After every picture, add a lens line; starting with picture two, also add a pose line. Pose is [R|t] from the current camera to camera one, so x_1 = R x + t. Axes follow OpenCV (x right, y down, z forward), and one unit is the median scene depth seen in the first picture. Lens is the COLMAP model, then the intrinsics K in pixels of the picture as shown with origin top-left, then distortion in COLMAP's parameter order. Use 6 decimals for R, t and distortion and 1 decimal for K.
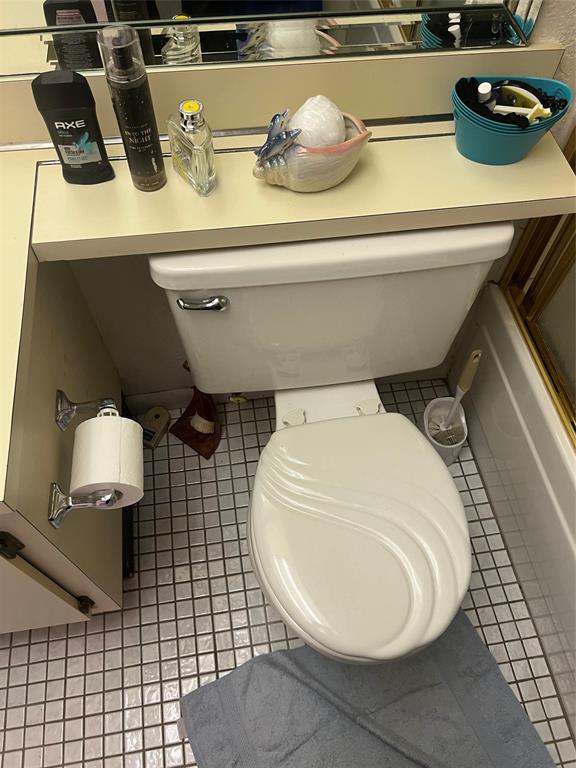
lens RADIAL K [[574.9, 0, 287.6], [0, 574.9, 391.0], [0, 0, 1]] dist [0.057835, -0.071653]
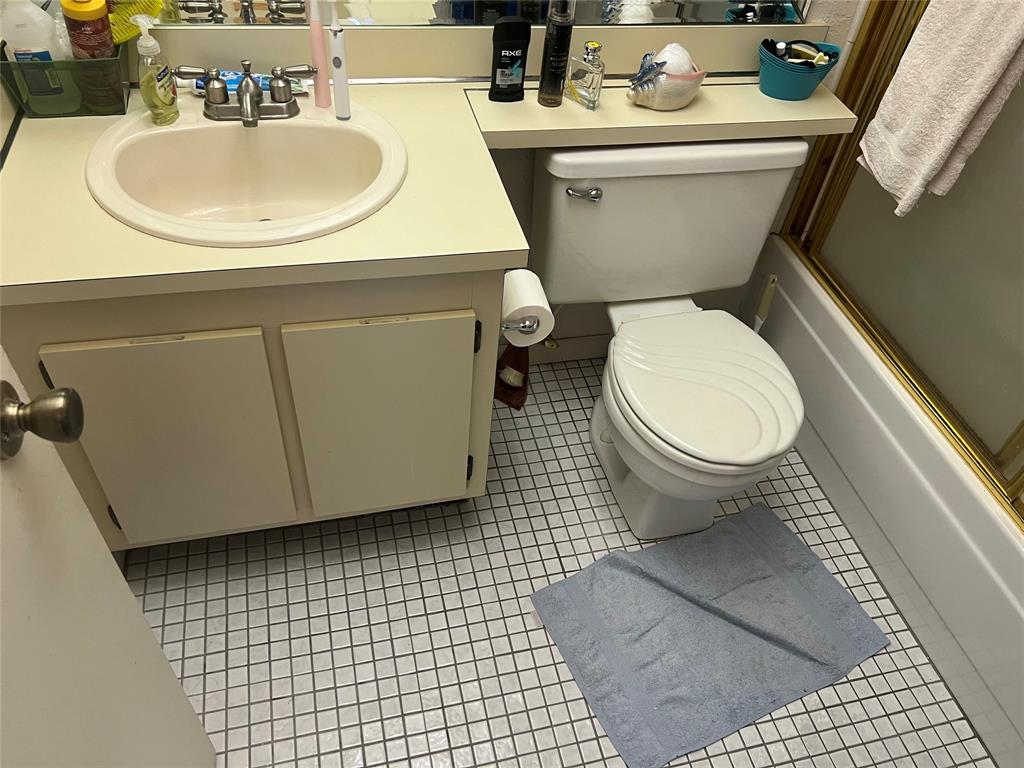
lens RADIAL K [[766.5, 0, 513.6], [0, 766.5, 392.0], [0, 0, 1]] dist [0.057835, -0.071653]
pose [[0.994912, -0.017426, 0.099231, -0.361796], [0.037996, 0.977098, -0.209368, 0.477664], [-0.093309, 0.212074, 0.972789, -0.427036]]
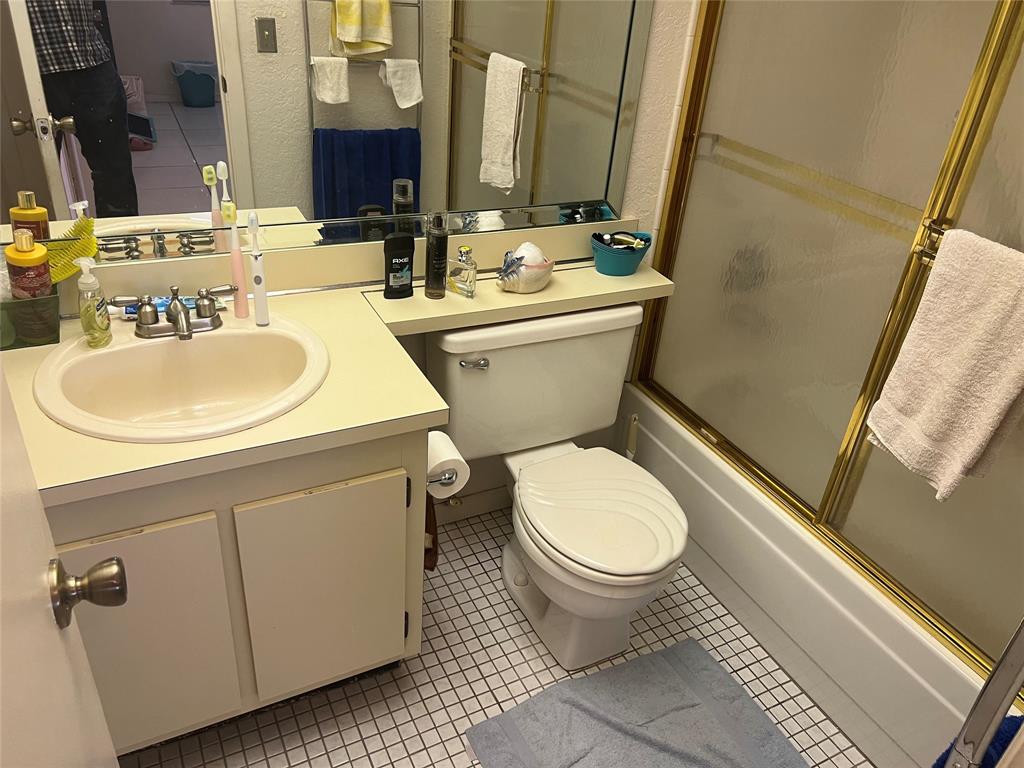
lens RADIAL K [[766.5, 0, 514.1], [0, 766.5, 381.2], [0, 0, 1]] dist [0.057835, -0.071653]
pose [[0.948473, -0.110859, 0.296832, -0.489853], [0.233050, 0.878772, -0.416470, 0.567486], [-0.214678, 0.464188, 0.859327, -0.558744]]
